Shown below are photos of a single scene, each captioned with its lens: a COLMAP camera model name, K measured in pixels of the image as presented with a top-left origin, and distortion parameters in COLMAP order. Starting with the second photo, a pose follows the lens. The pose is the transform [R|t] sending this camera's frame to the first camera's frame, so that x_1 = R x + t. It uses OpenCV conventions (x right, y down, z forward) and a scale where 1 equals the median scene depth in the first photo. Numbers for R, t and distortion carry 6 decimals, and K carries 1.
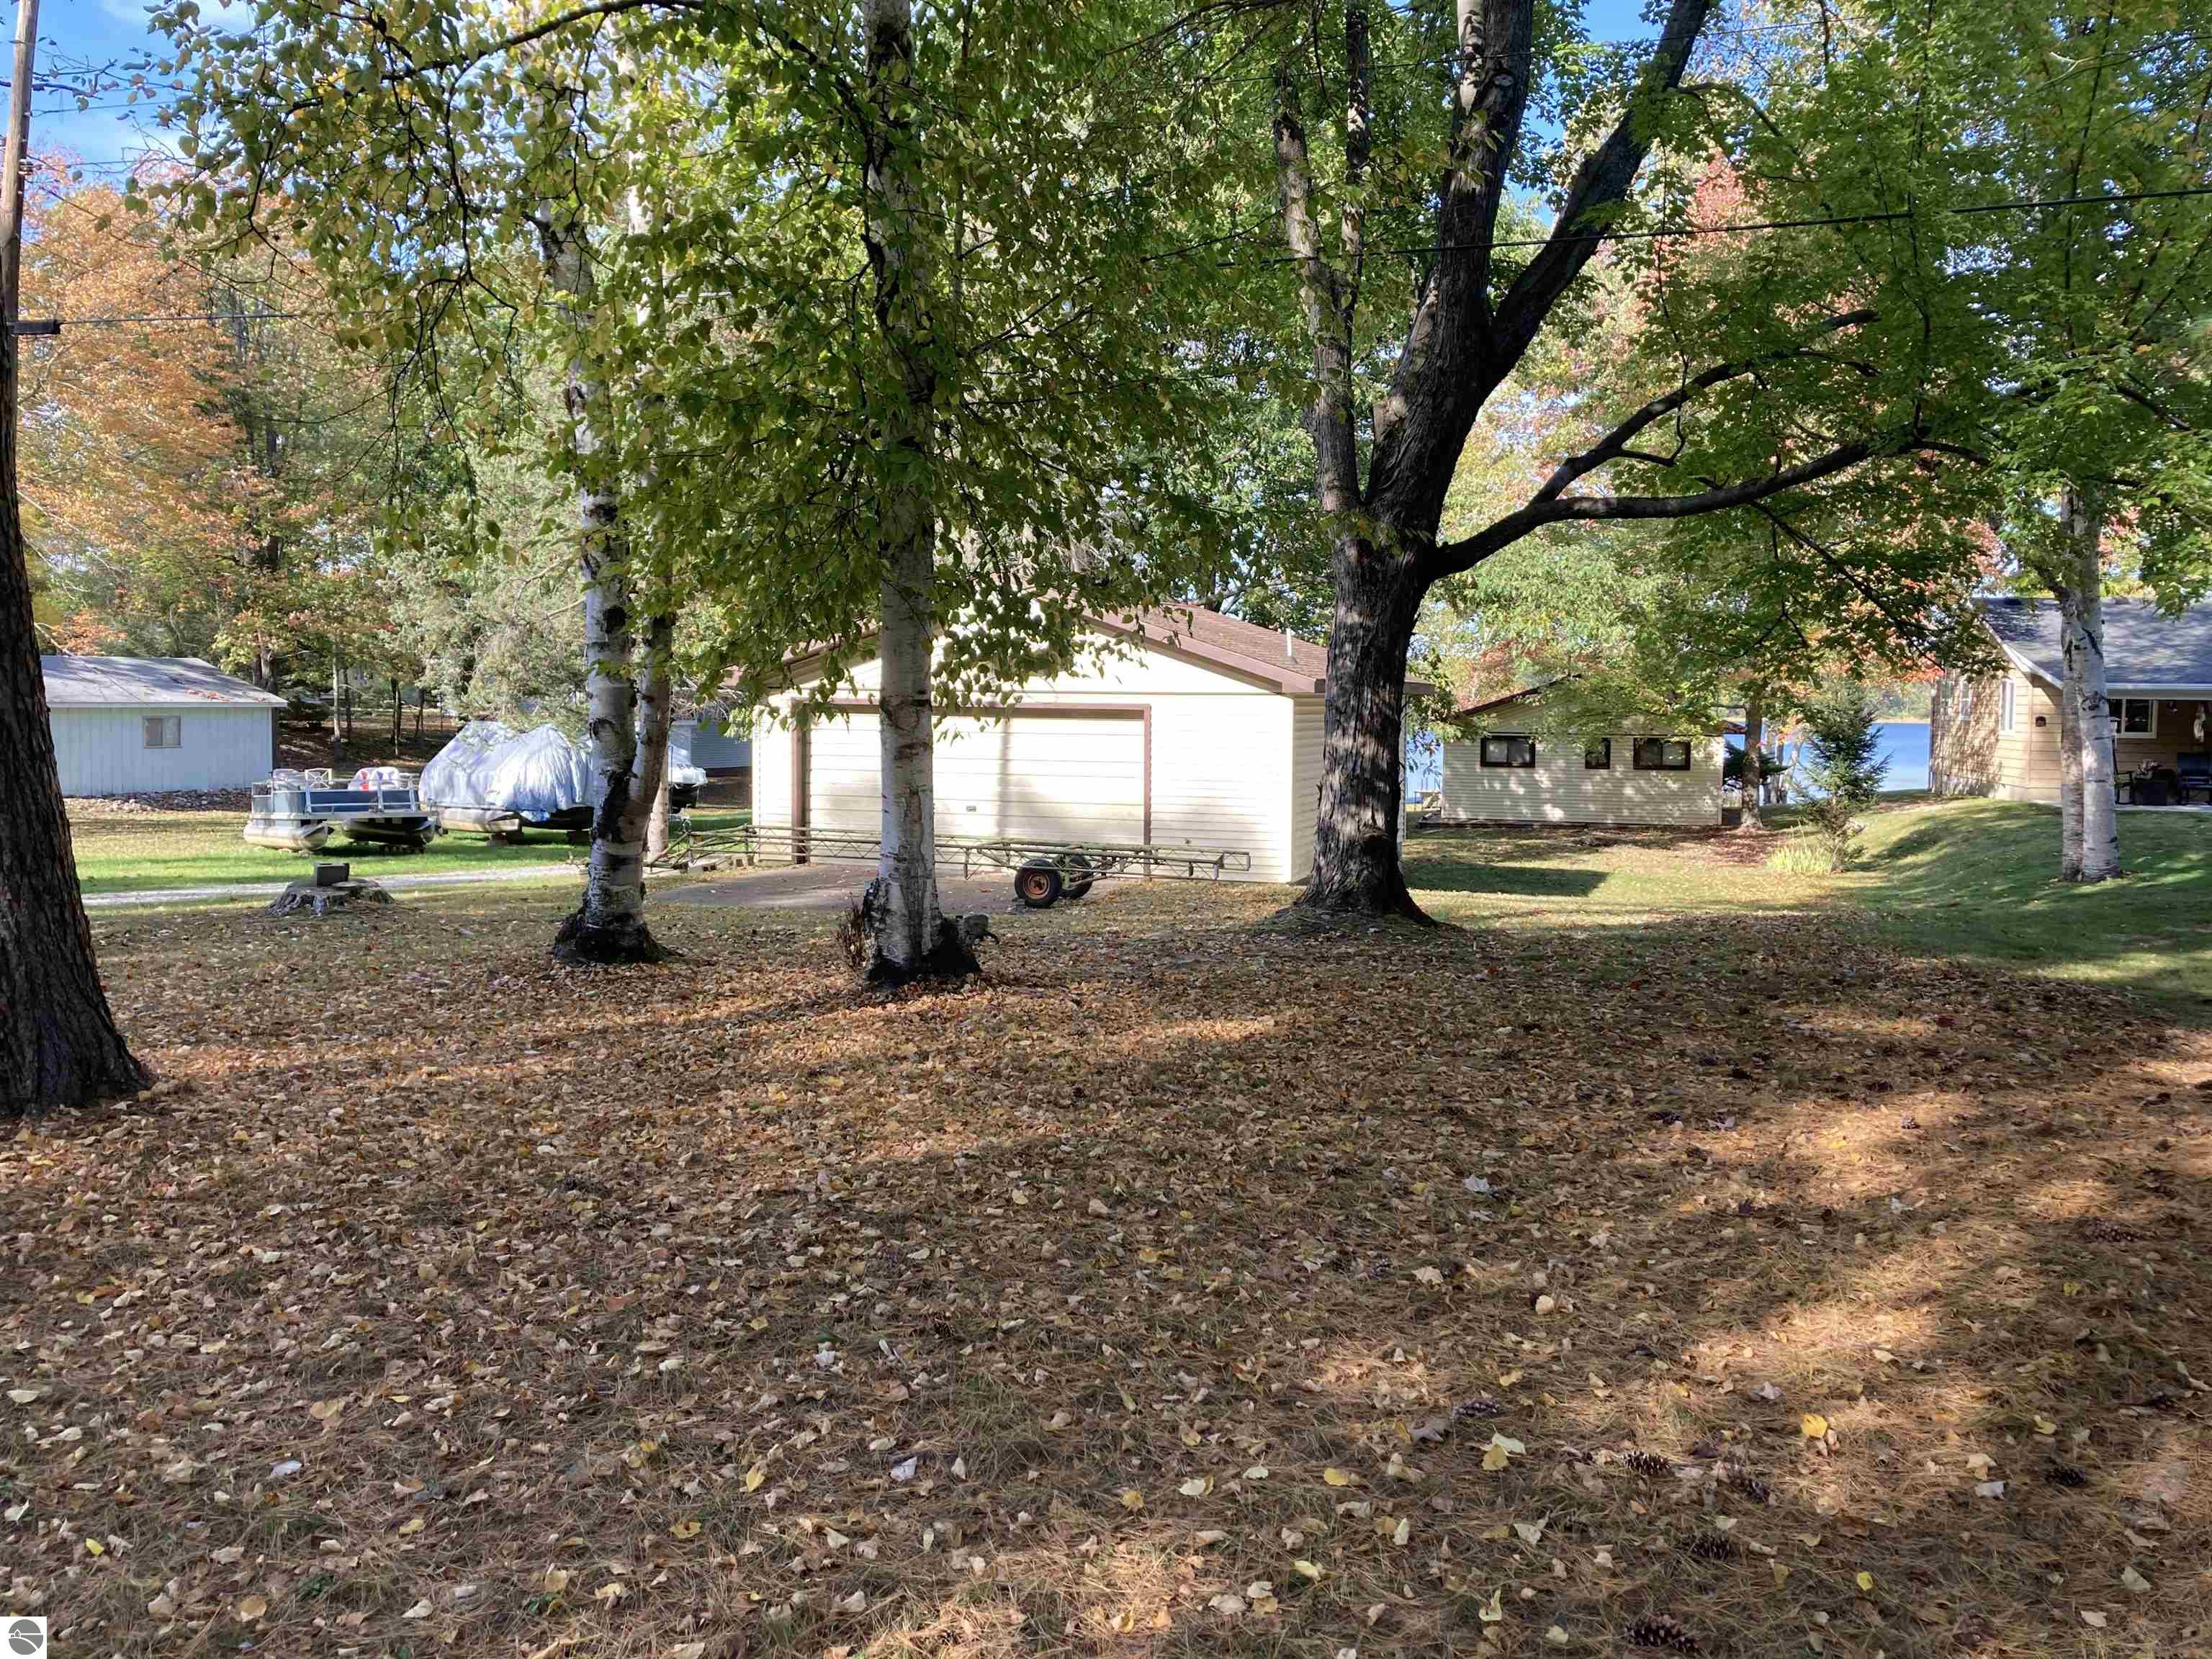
lens RADIAL K [[1855.3, 0, 1113.2], [0, 1855.3, 822.9], [0, 0, 1]] dist [-0.011953, -0.006746]
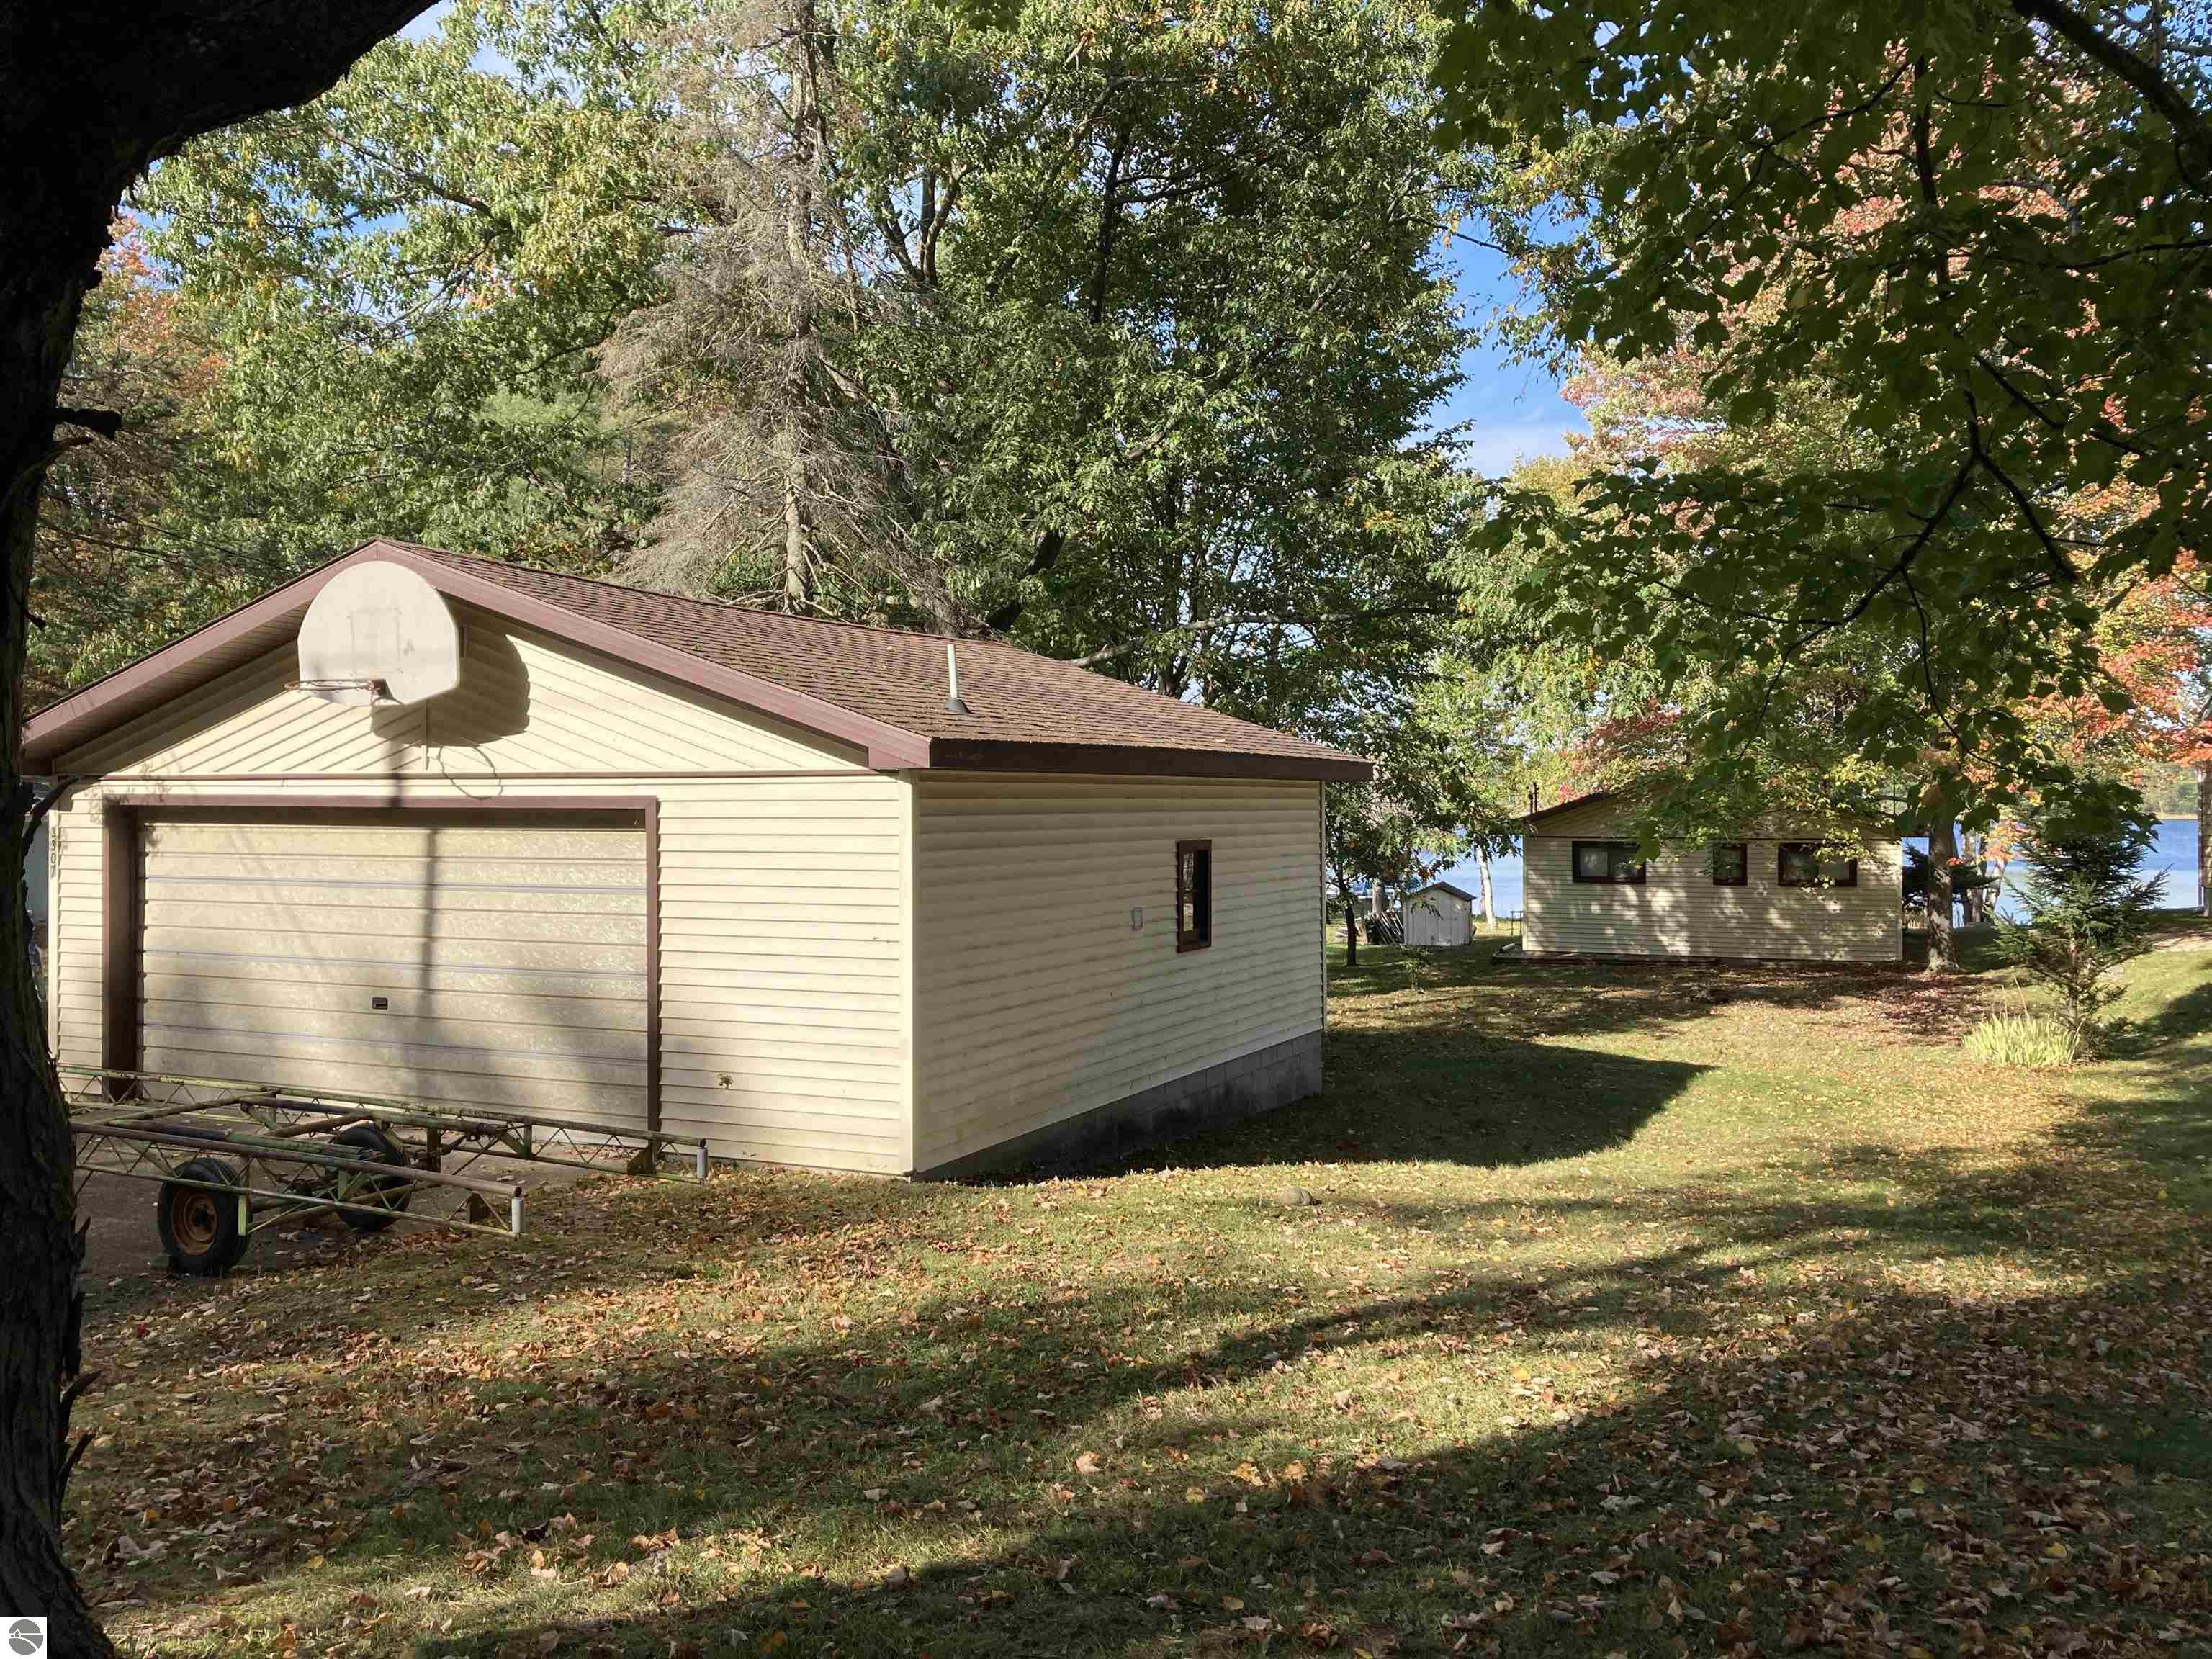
lens RADIAL K [[1855.3, 0, 1113.2], [0, 1855.3, 822.9], [0, 0, 1]] dist [-0.011953, -0.006746]
pose [[0.995716, -0.008354, -0.092084, 0.106721], [0.003168, 0.998408, -0.056322, -0.016641], [0.092408, 0.055789, 0.994157, 0.298463]]
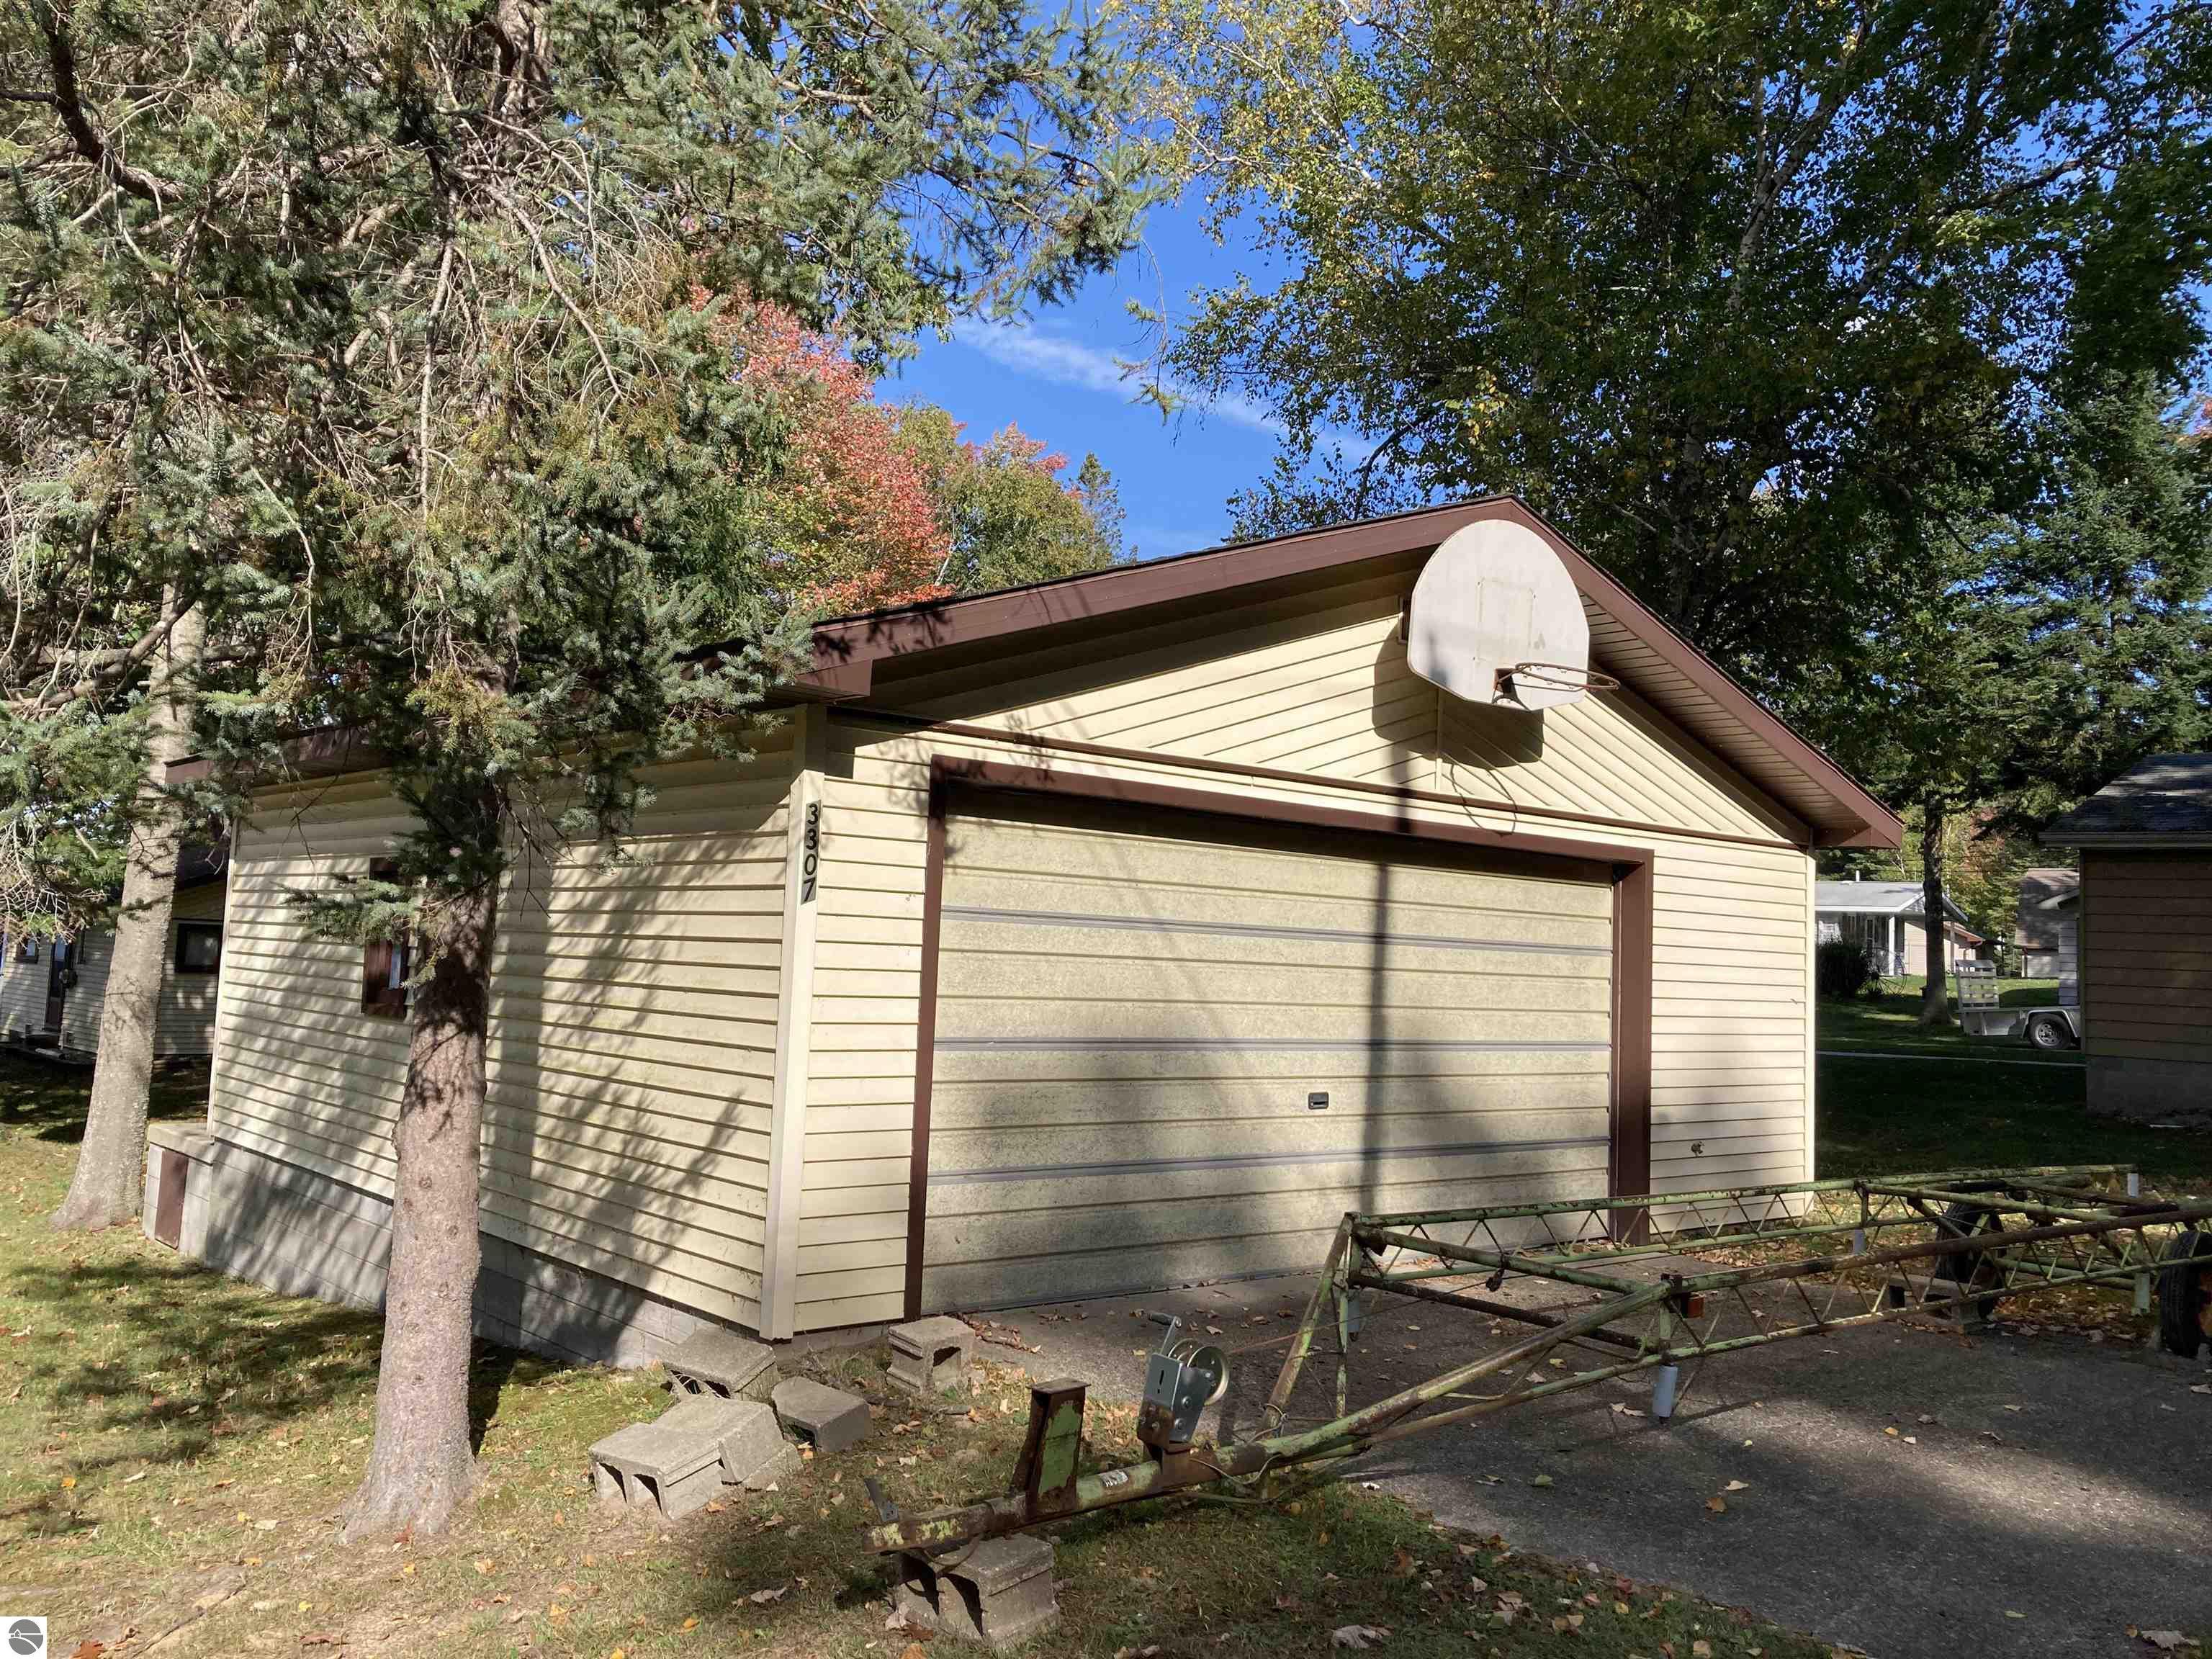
lens RADIAL K [[1855.3, 0, 1113.2], [0, 1855.3, 822.9], [0, 0, 1]] dist [-0.011953, -0.006746]
pose [[0.497225, 0.078456, 0.864067, -0.250399], [0.026041, 0.994105, -0.105249, -0.014717], [-0.867231, 0.074833, 0.492251, 0.504805]]
